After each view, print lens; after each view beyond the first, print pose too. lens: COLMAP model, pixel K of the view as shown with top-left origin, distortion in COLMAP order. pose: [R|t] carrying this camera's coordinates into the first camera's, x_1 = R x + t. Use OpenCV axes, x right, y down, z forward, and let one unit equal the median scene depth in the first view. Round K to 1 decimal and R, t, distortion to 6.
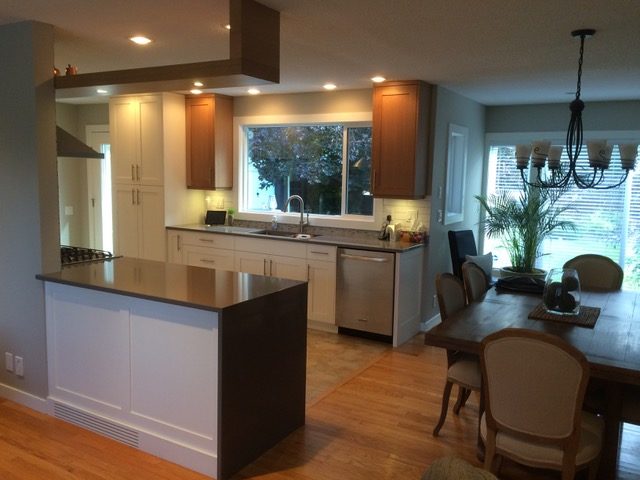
lens RADIAL K [[550.3, 0, 323.9], [0, 550.3, 243.0], [0, 0, 1]] dist [0.056602, -0.084962]
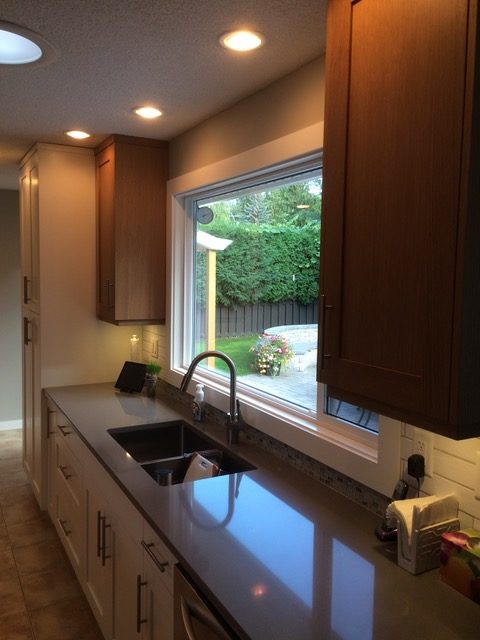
lens RADIAL K [[550.3, 0, 240.0], [0, 550.3, 320.0], [0, 0, 1]] dist [0.056602, -0.084962]
pose [[0.850393, 0.038443, -0.524741, 0.170698], [-0.067725, 0.997028, -0.036711, -0.093662], [0.521771, 0.066757, 0.850470, 0.649269]]
